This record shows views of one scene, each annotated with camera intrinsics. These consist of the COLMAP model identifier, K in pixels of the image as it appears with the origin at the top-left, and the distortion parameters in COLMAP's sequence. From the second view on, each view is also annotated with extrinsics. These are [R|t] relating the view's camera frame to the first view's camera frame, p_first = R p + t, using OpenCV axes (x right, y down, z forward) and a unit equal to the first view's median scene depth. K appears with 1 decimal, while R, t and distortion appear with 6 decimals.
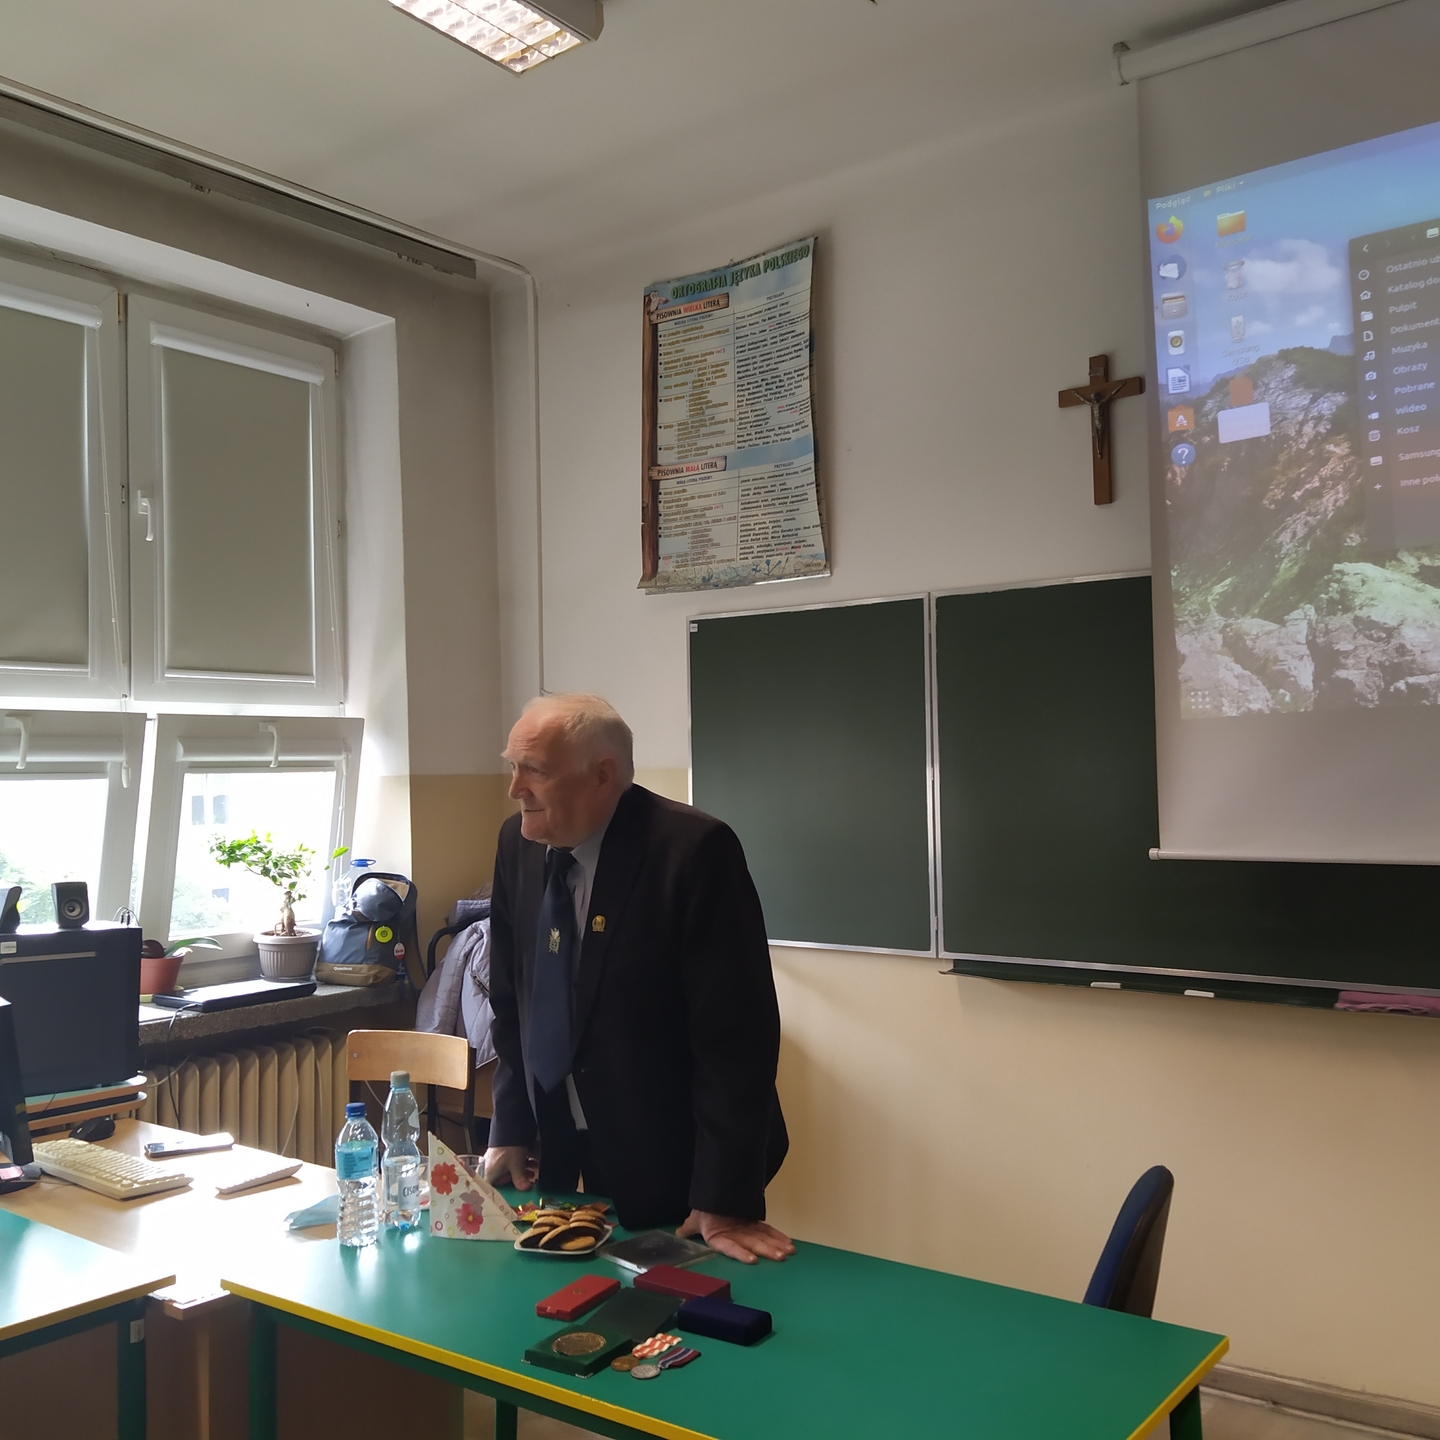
lens RADIAL K [[1390.3, 0, 732.5], [0, 1390.3, 706.1], [0, 0, 1]] dist [0.037967, 0.000000]
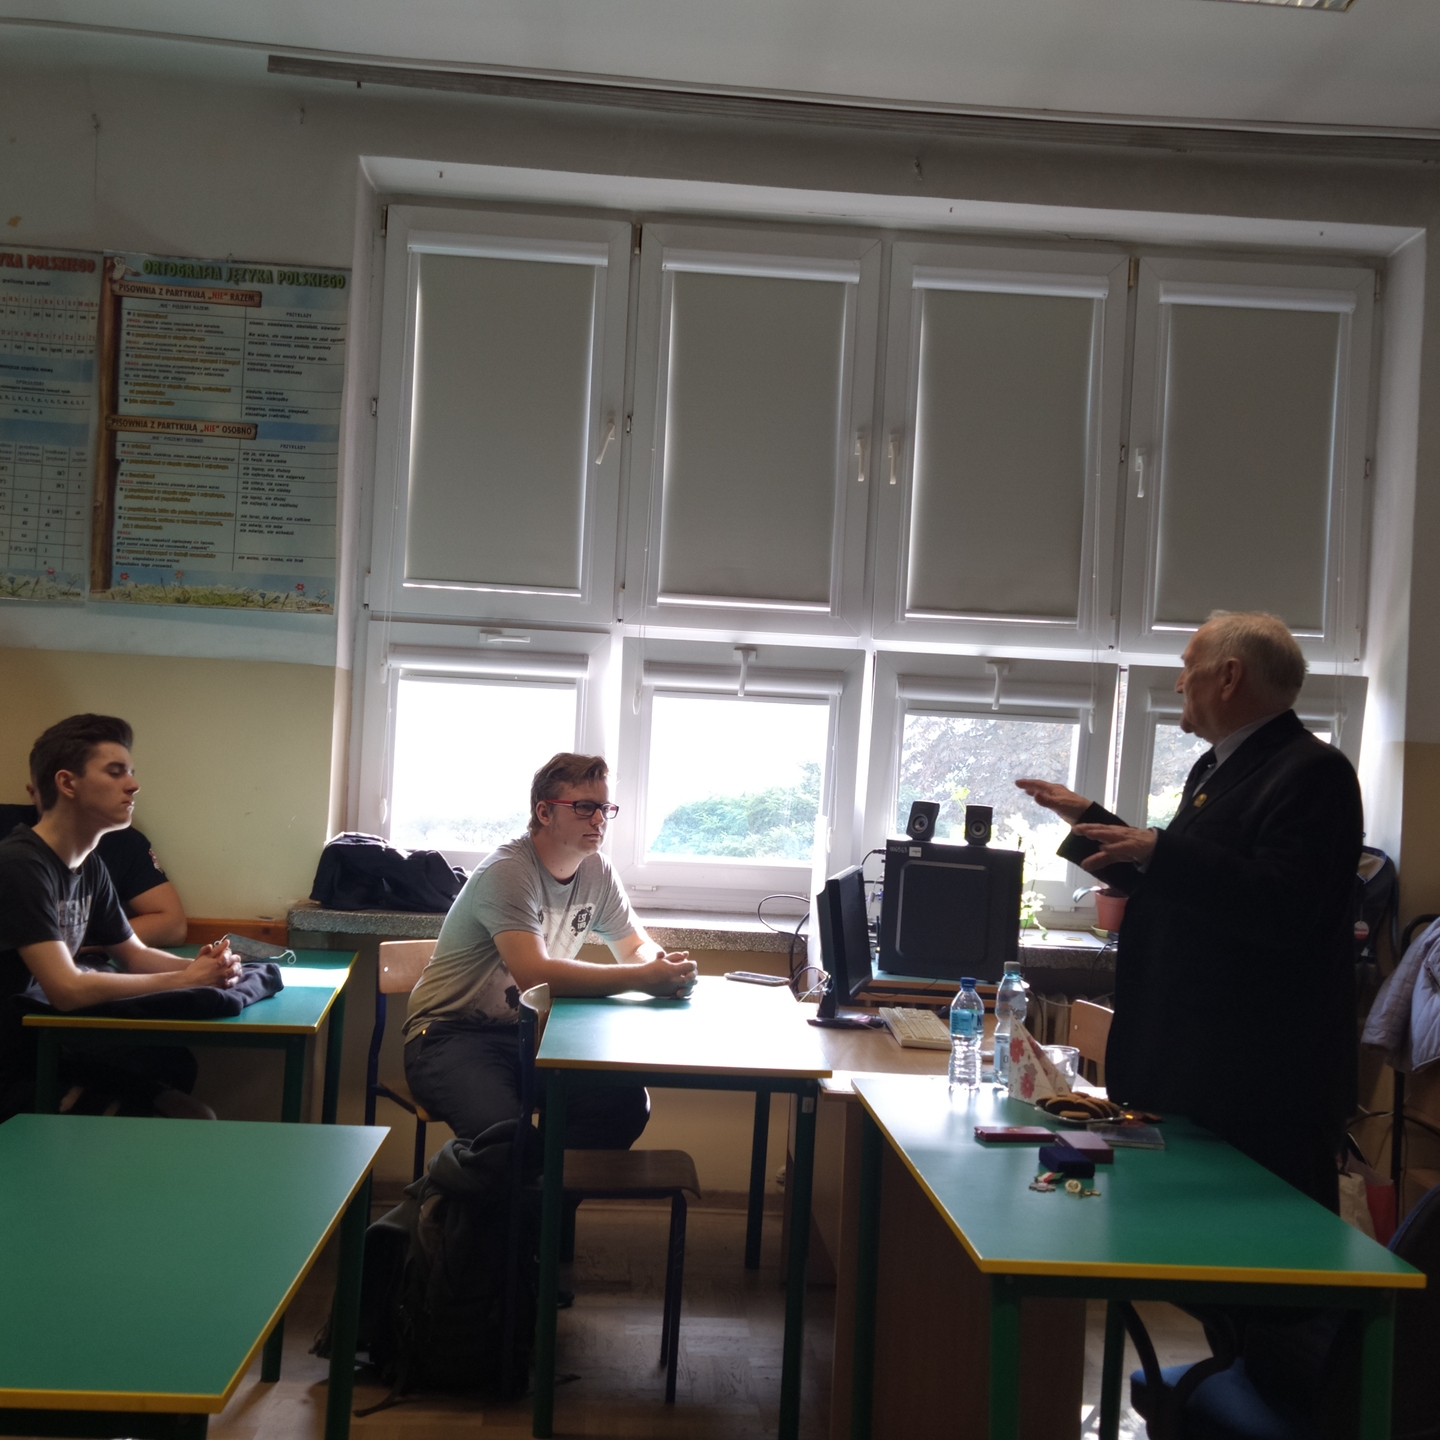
lens RADIAL K [[1772.5, 0, 726.3], [0, 1772.5, 726.2], [0, 0, 1]] dist [-0.002945, 0.000000]
pose [[0.644798, 0.046129, -0.762960, 0.394069], [-0.025677, 0.998921, 0.038694, 0.007540], [0.763922, -0.005359, 0.645286, -0.075619]]
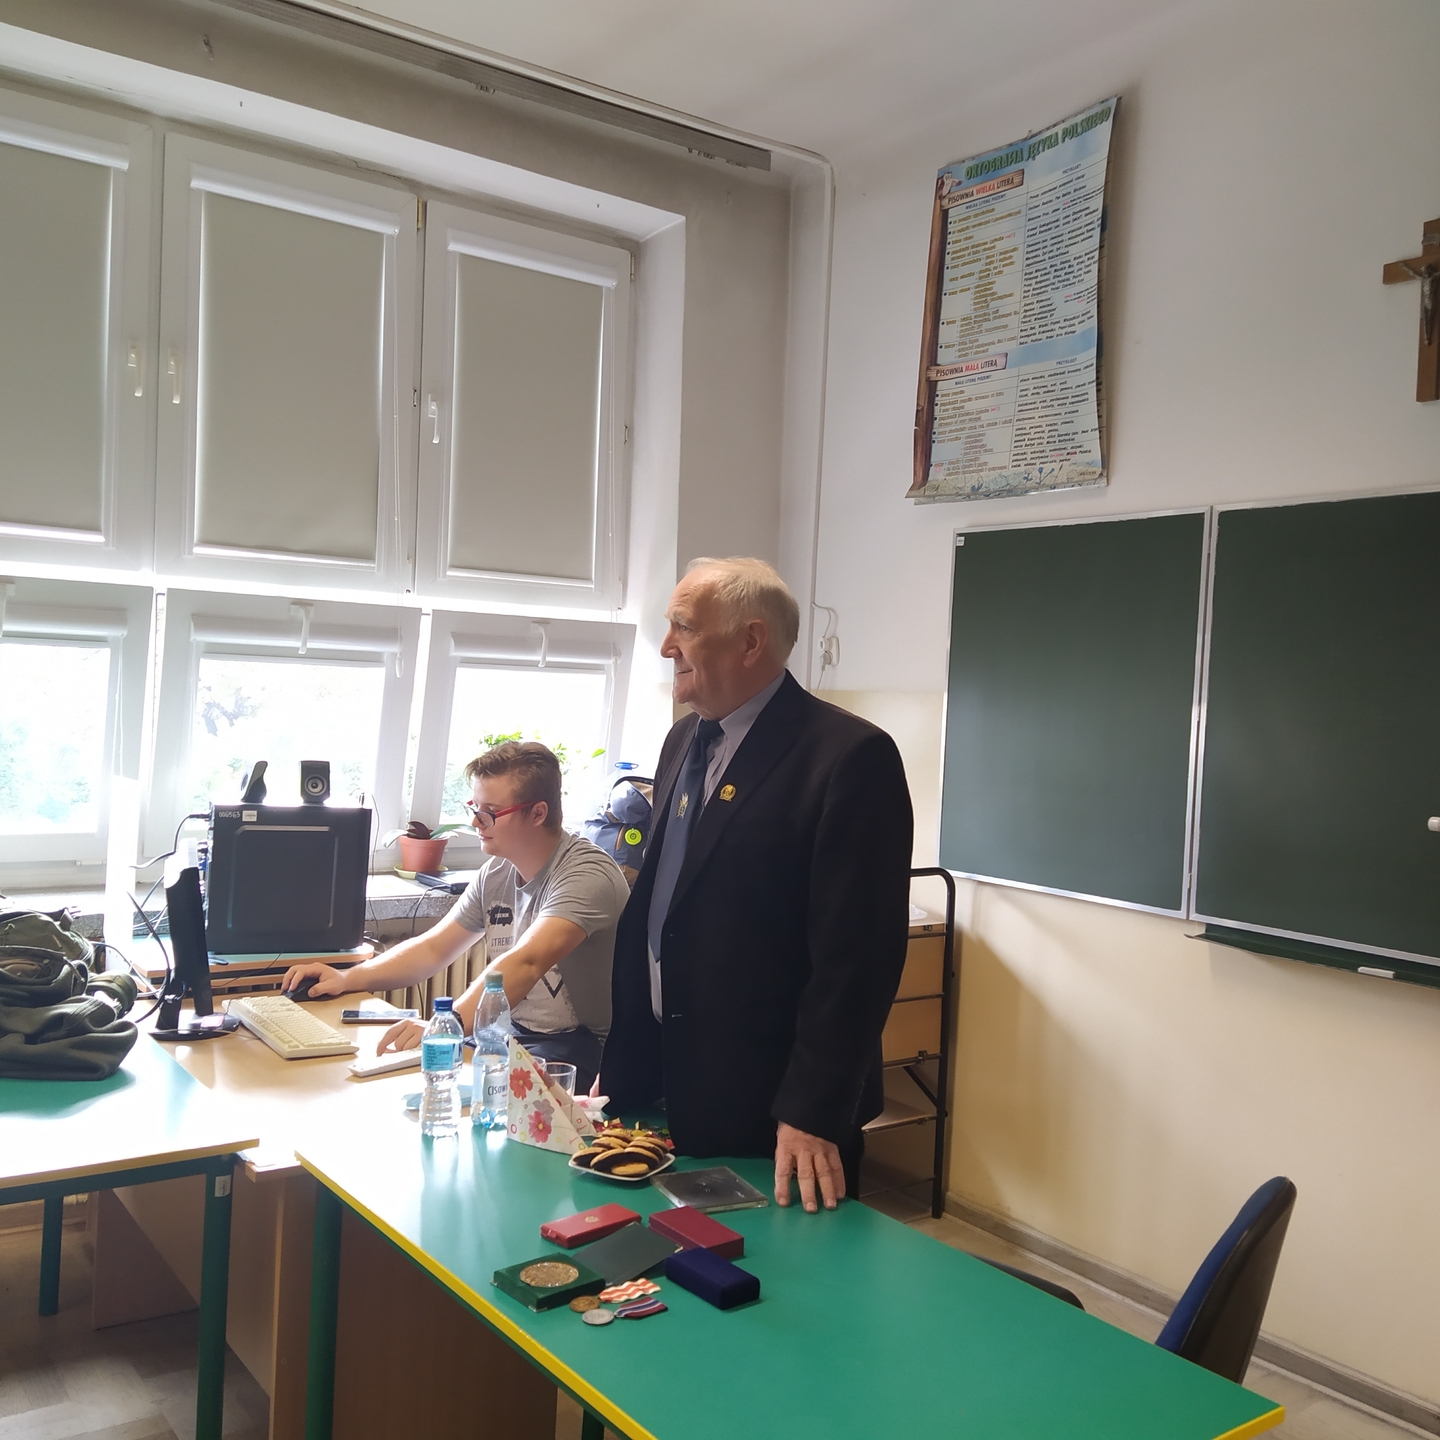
lens RADIAL K [[1390.3, 0, 724.1], [0, 1390.3, 720.2], [0, 0, 1]] dist [0.037967, 0.000000]
pose [[0.955406, 0.064939, -0.288066, 0.102687], [-0.045711, 0.996285, 0.072987, 0.002080], [0.291735, -0.056564, 0.954825, 0.060252]]
